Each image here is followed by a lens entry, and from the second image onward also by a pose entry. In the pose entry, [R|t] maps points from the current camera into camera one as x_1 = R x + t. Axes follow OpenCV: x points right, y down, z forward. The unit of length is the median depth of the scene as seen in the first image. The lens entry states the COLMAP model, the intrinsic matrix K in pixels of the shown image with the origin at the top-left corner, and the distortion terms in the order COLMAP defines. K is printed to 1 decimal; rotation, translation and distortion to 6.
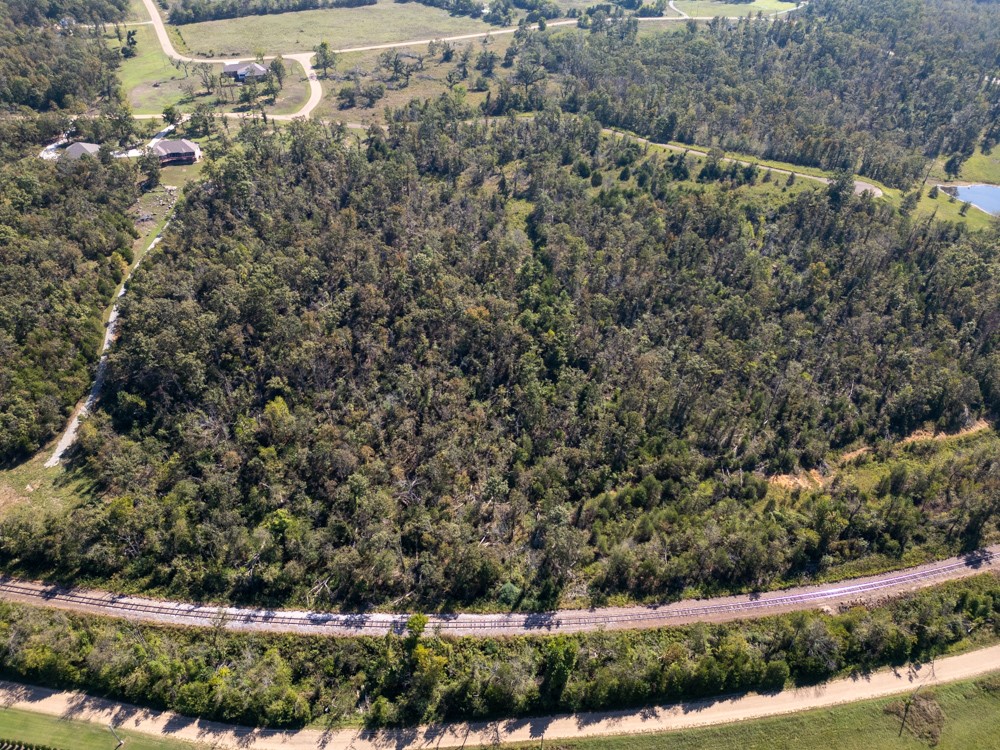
lens RADIAL K [[701.6, 0, 500.0], [0, 701.6, 375.0], [0, 0, 1]] dist [0.088243, -0.089312]
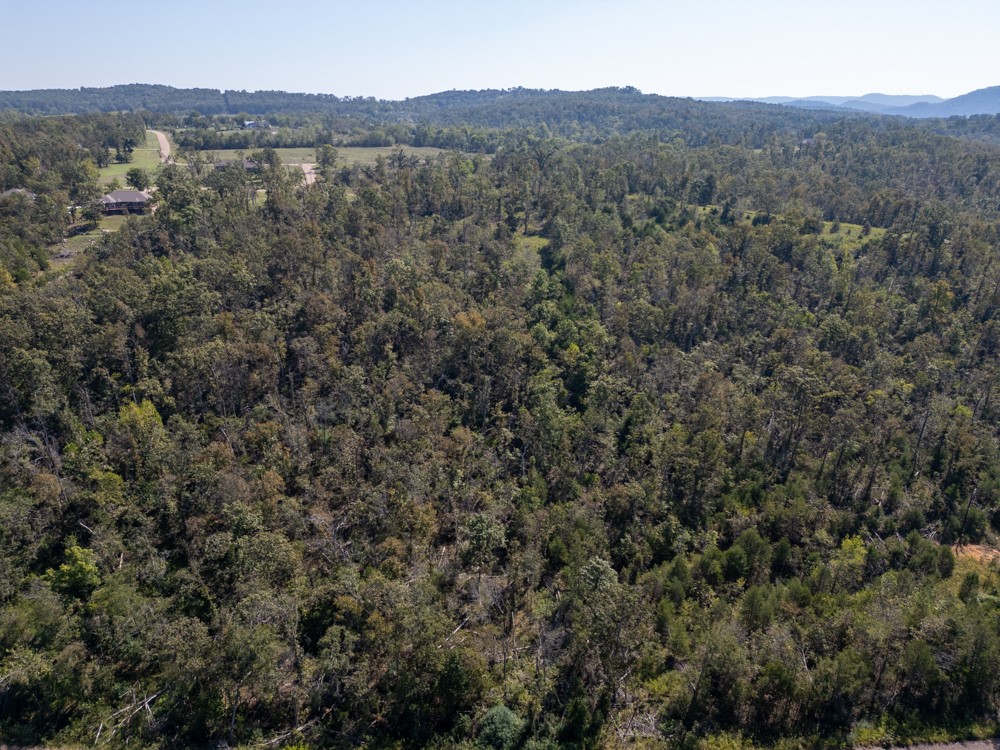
lens RADIAL K [[700.6, 0, 502.3], [0, 700.6, 375.4], [0, 0, 1]] dist [0.060777, -0.052439]
pose [[0.999688, 0.010426, -0.022701, 0.019762], [-0.016642, 0.955687, -0.293914, 0.190041], [0.018631, 0.294200, 0.955562, 0.389347]]
